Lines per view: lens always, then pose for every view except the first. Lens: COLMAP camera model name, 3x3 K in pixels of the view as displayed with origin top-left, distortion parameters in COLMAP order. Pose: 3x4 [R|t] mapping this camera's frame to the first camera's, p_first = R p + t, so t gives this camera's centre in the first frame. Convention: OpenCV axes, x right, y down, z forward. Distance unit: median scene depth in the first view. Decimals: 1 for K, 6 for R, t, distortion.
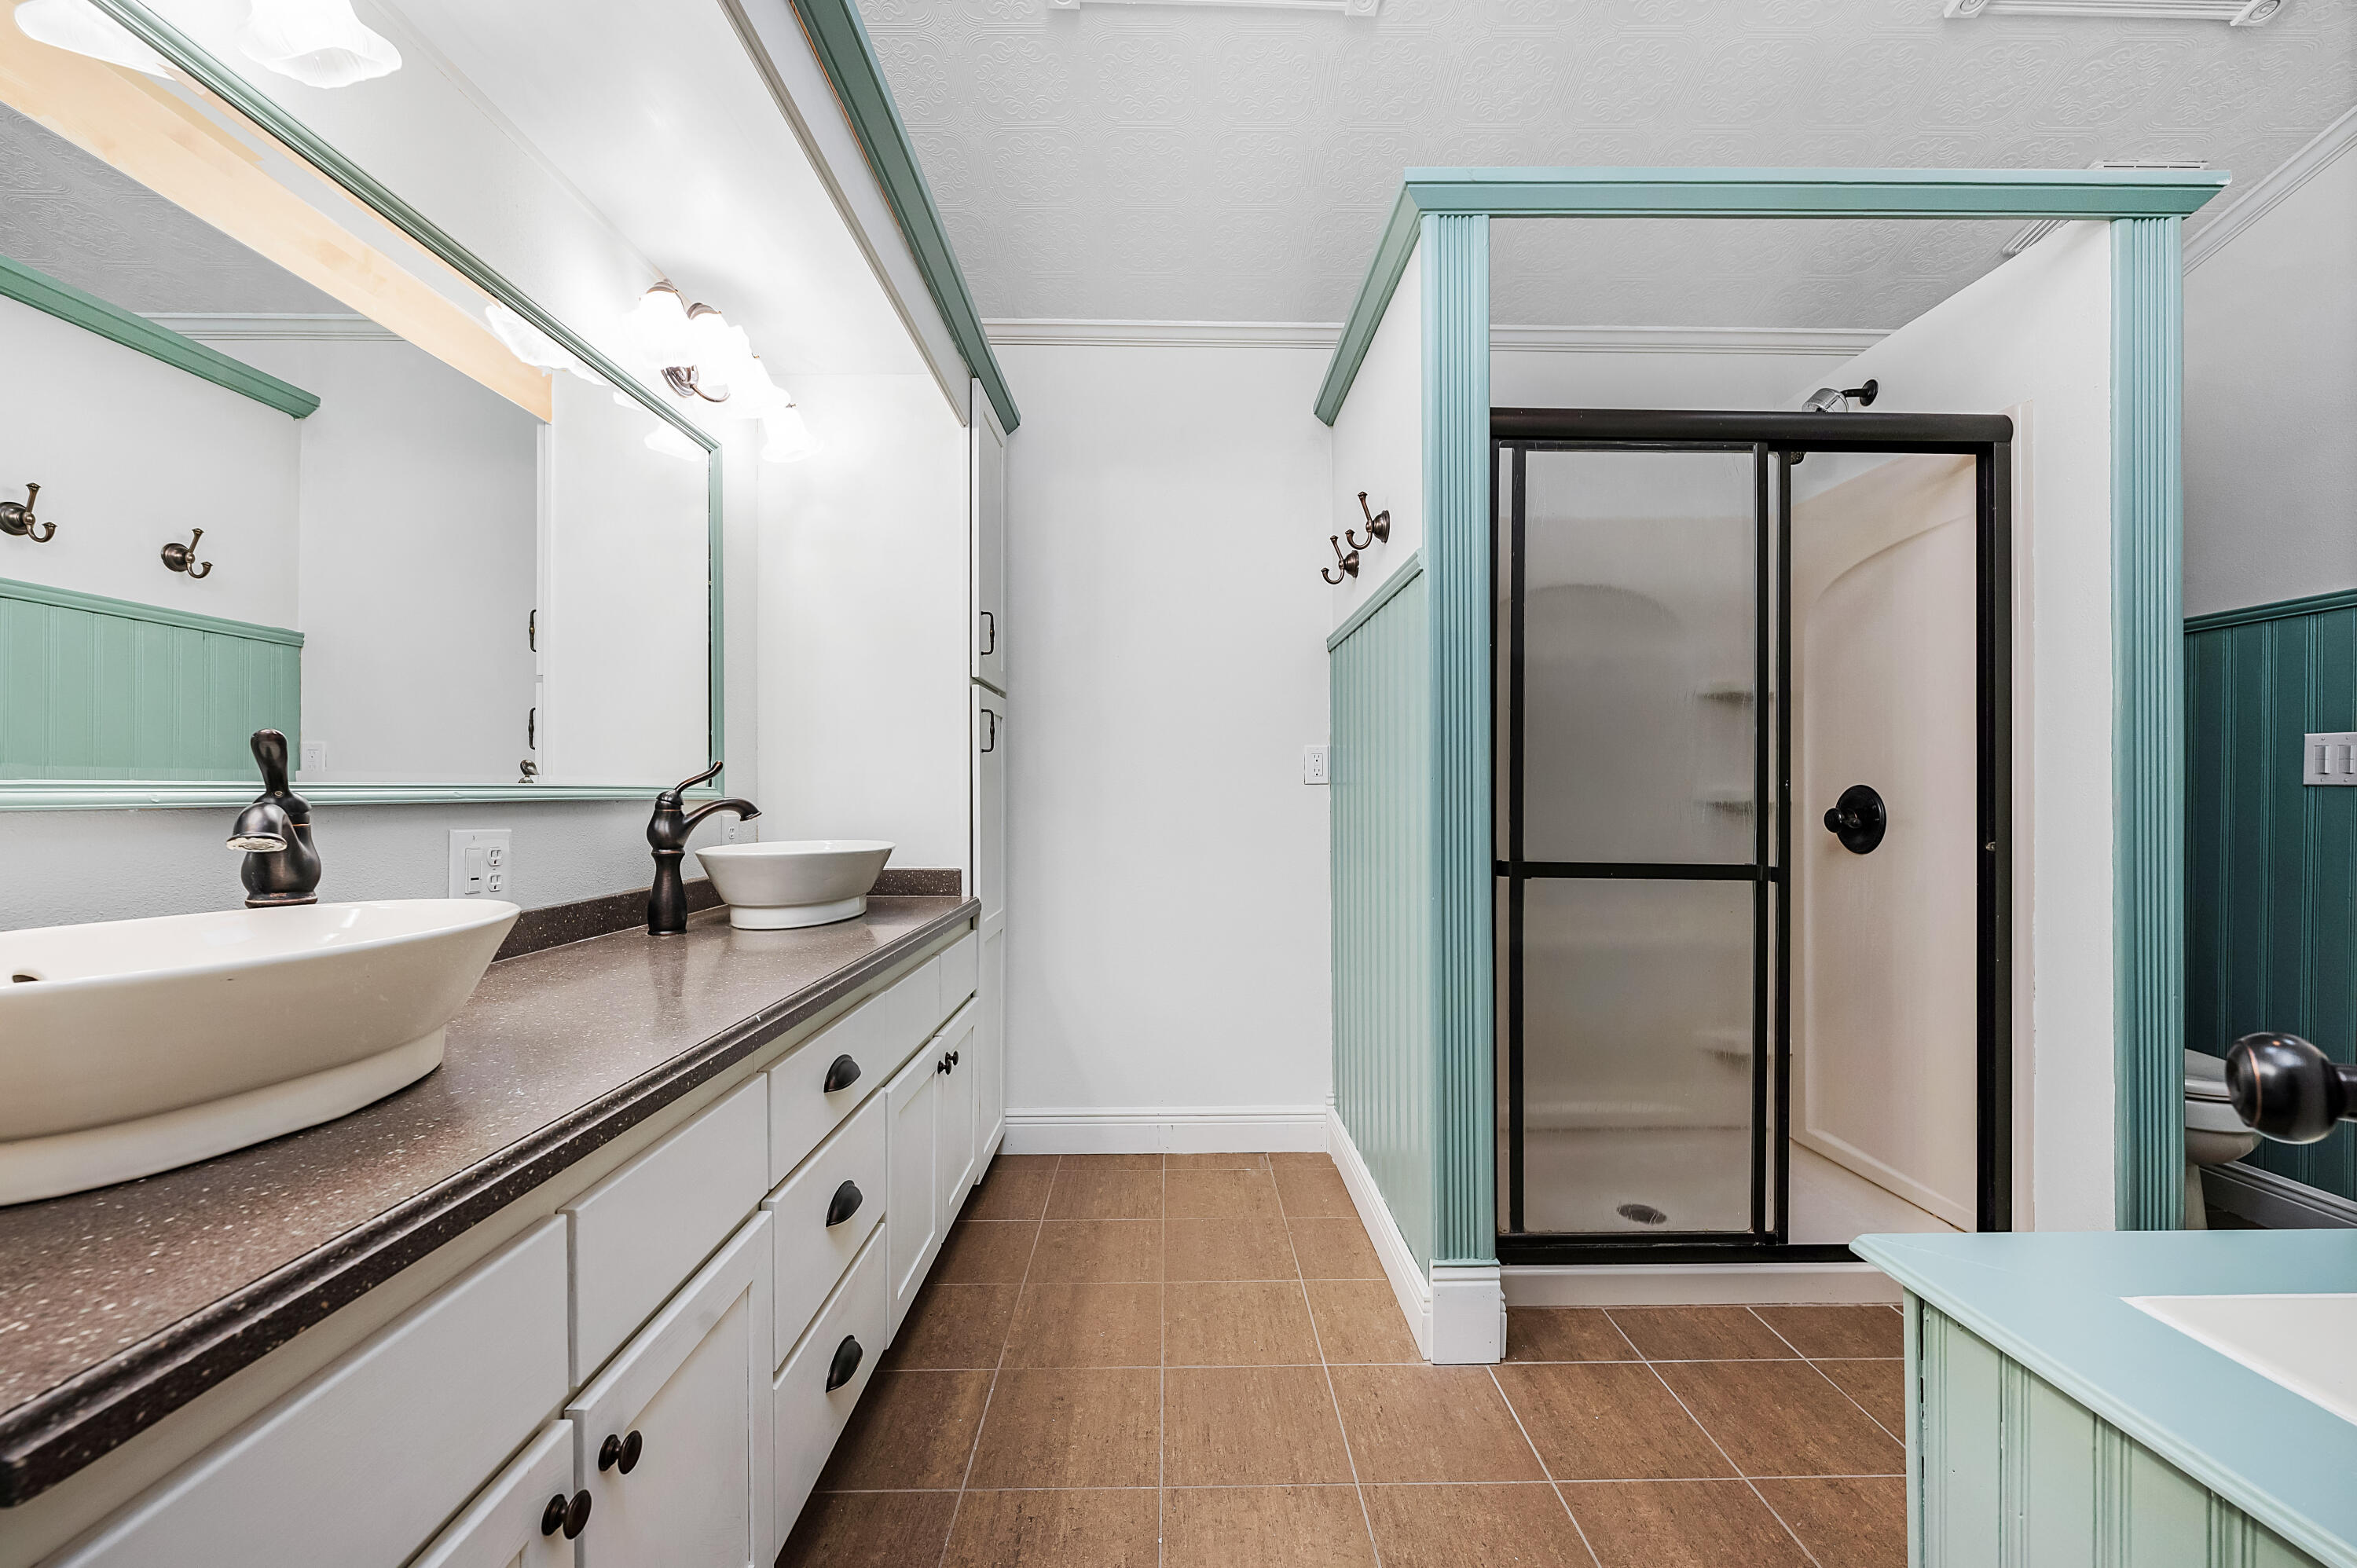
lens RADIAL K [[941.9, 0, 1178.4], [0, 941.9, 797.4], [0, 0, 1]] dist [-0.001535, 0.000188]
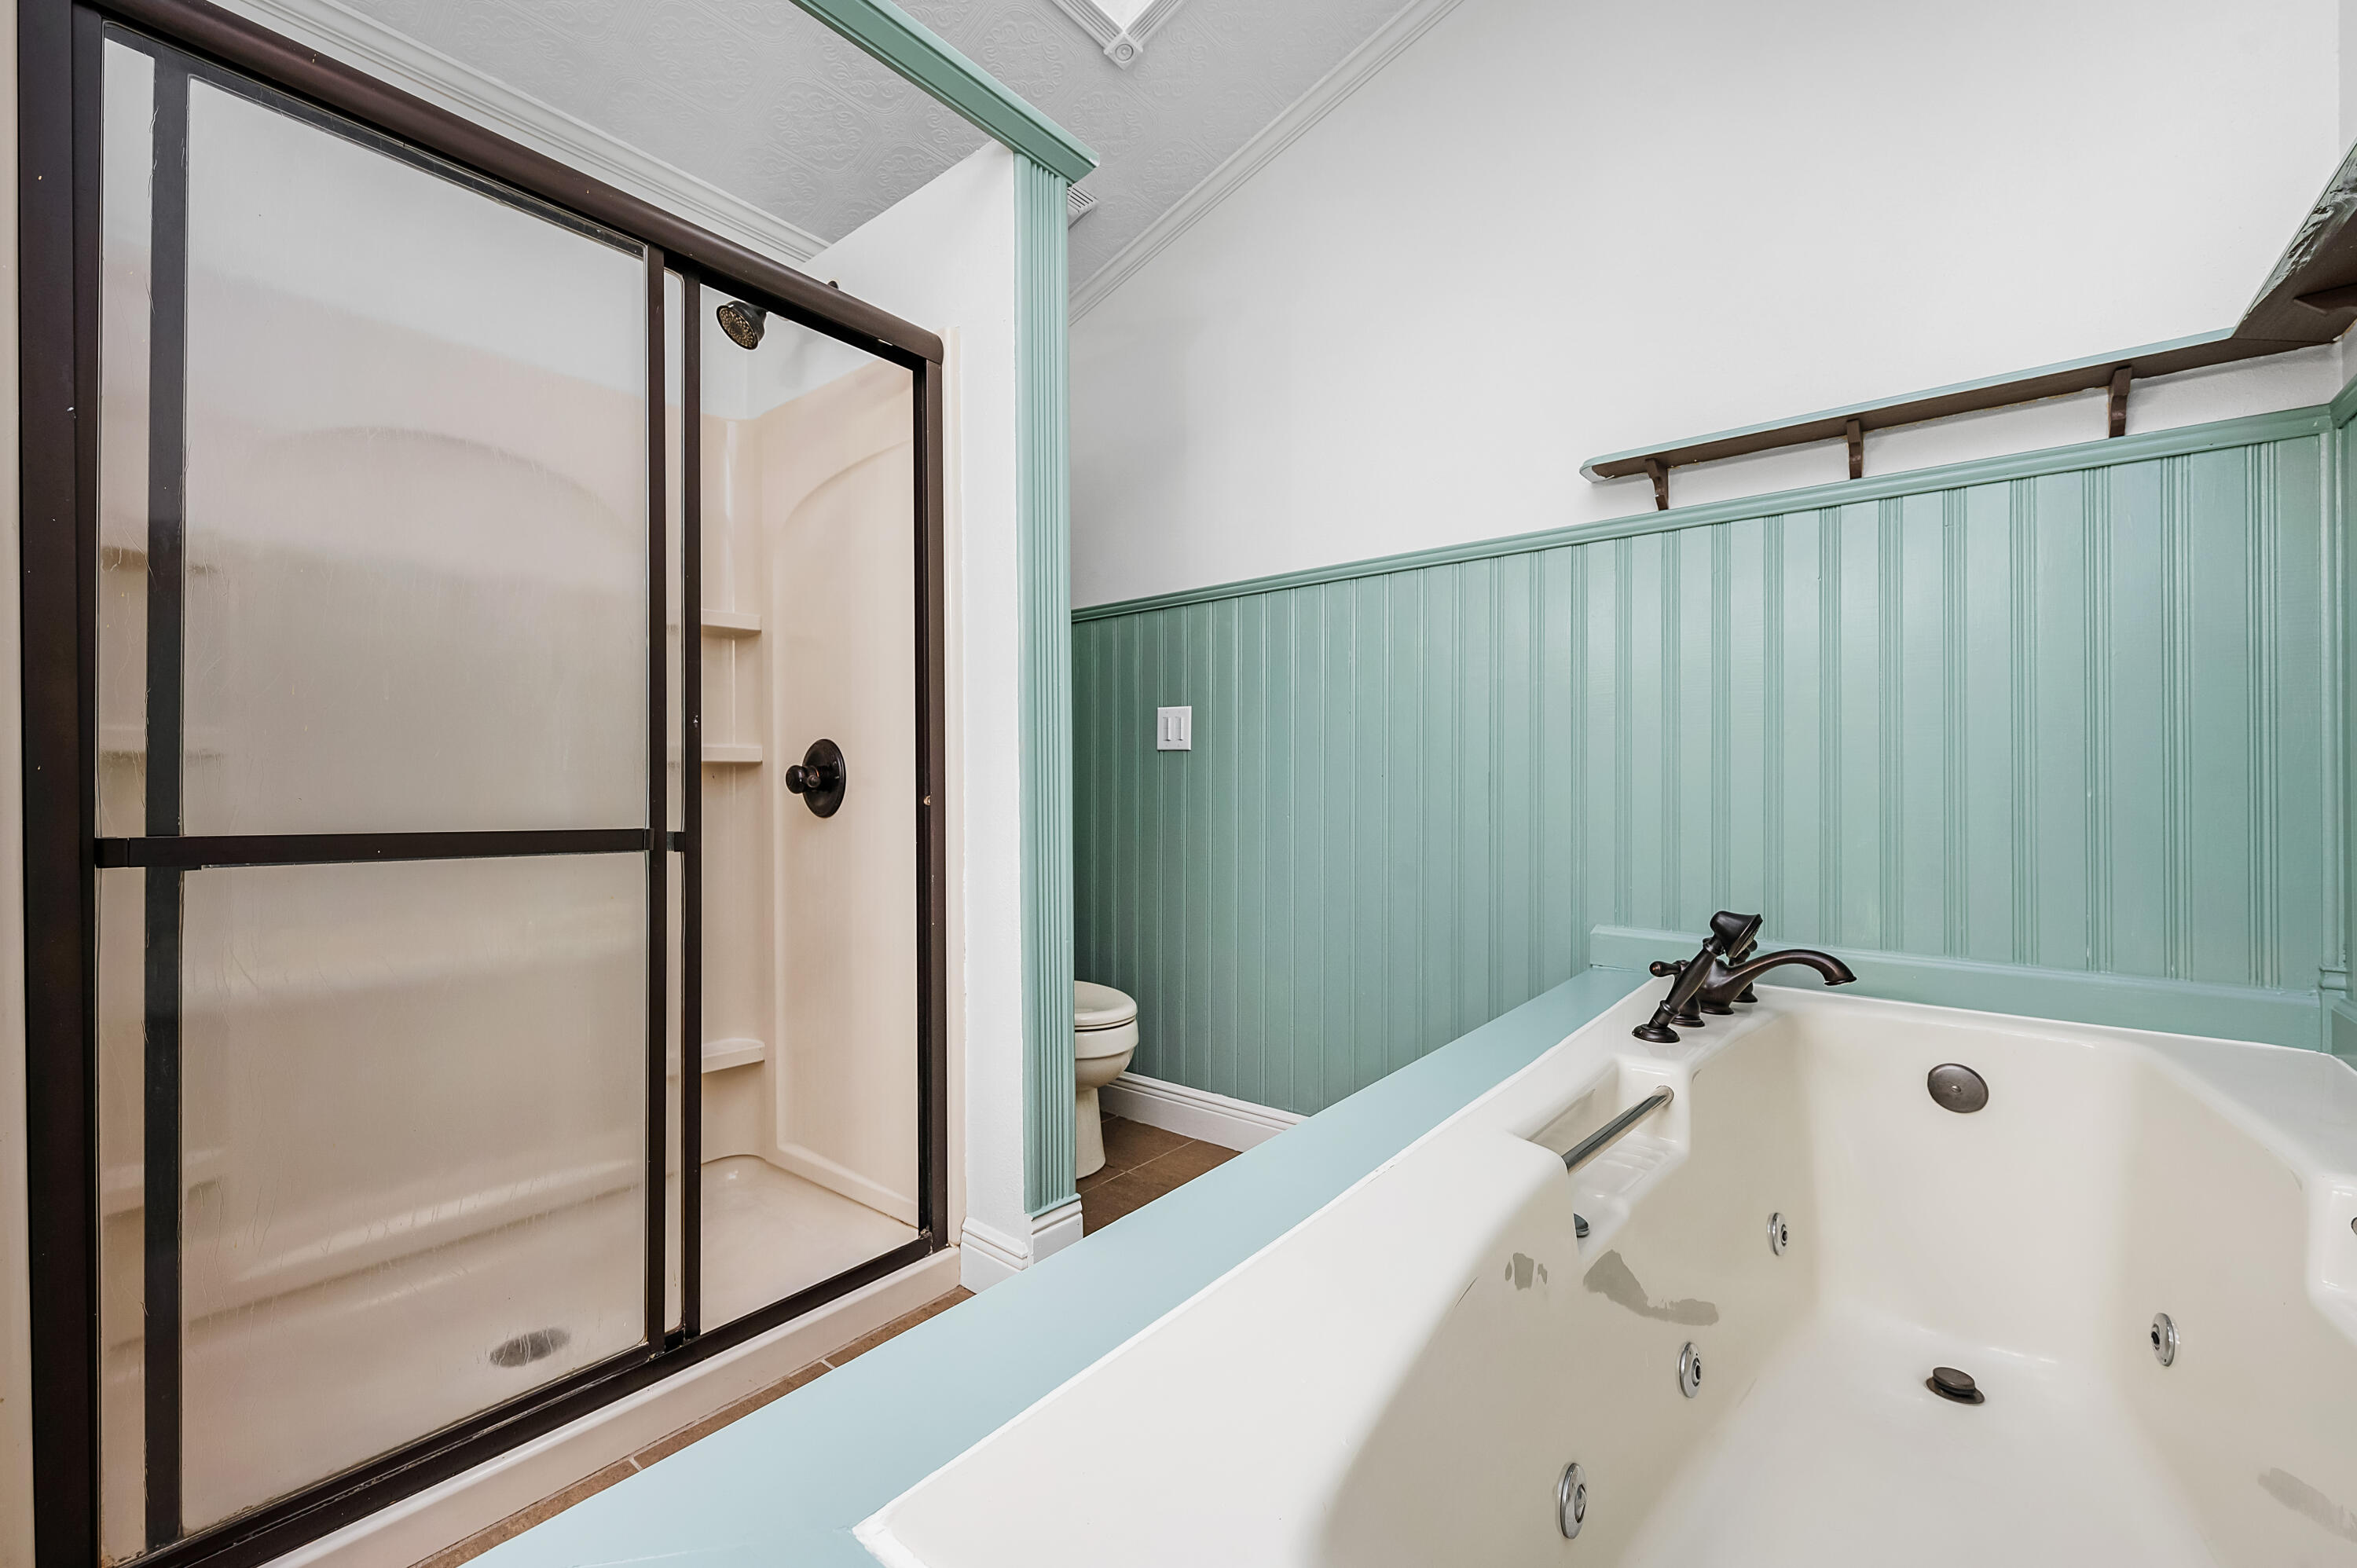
lens RADIAL K [[941.9, 0, 1204.3], [0, 941.9, 792.9], [0, 0, 1]] dist [-0.001535, 0.000188]
pose [[0.622979, -0.005460, 0.782220, 0.312902], [0.006991, 0.999975, 0.001412, 0.045203], [-0.782208, 0.004589, 0.623001, 0.216532]]
